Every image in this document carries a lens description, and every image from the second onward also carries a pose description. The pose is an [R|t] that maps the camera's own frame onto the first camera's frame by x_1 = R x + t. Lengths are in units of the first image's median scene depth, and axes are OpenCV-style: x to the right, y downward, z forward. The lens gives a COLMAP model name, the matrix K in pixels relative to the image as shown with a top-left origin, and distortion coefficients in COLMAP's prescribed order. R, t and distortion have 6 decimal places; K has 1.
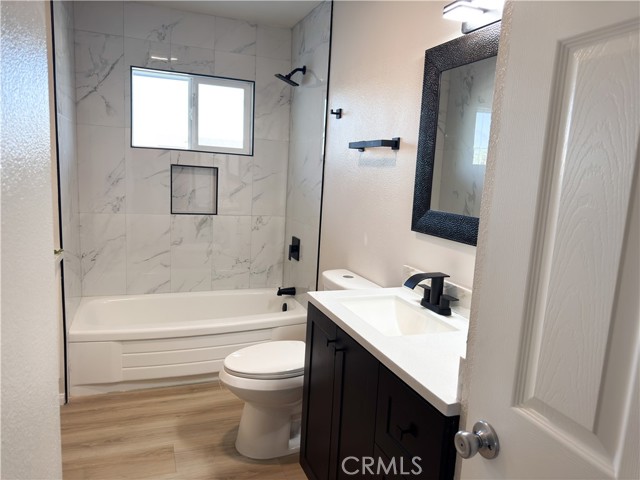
lens RADIAL K [[448.2, 0, 323.5], [0, 448.2, 240.4], [0, 0, 1]] dist [0.127982, -0.194162]
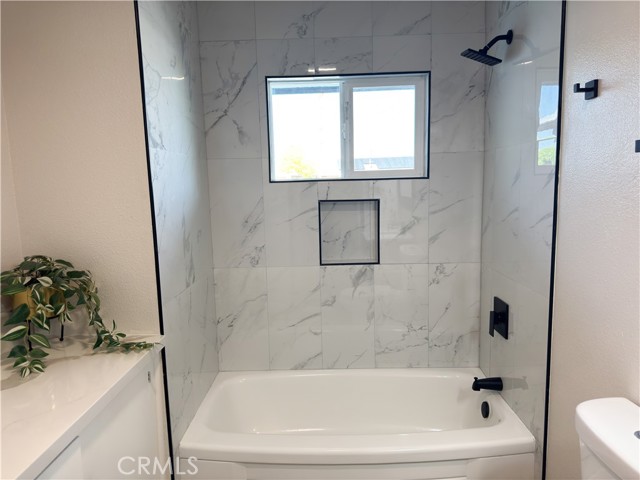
lens RADIAL K [[448.2, 0, 323.5], [0, 448.2, 240.4], [0, 0, 1]] dist [0.127982, -0.194162]
pose [[0.923694, -0.029489, -0.381995, -0.044655], [0.015159, 0.999066, -0.040471, -0.068541], [0.382831, 0.031592, 0.923278, 0.310009]]
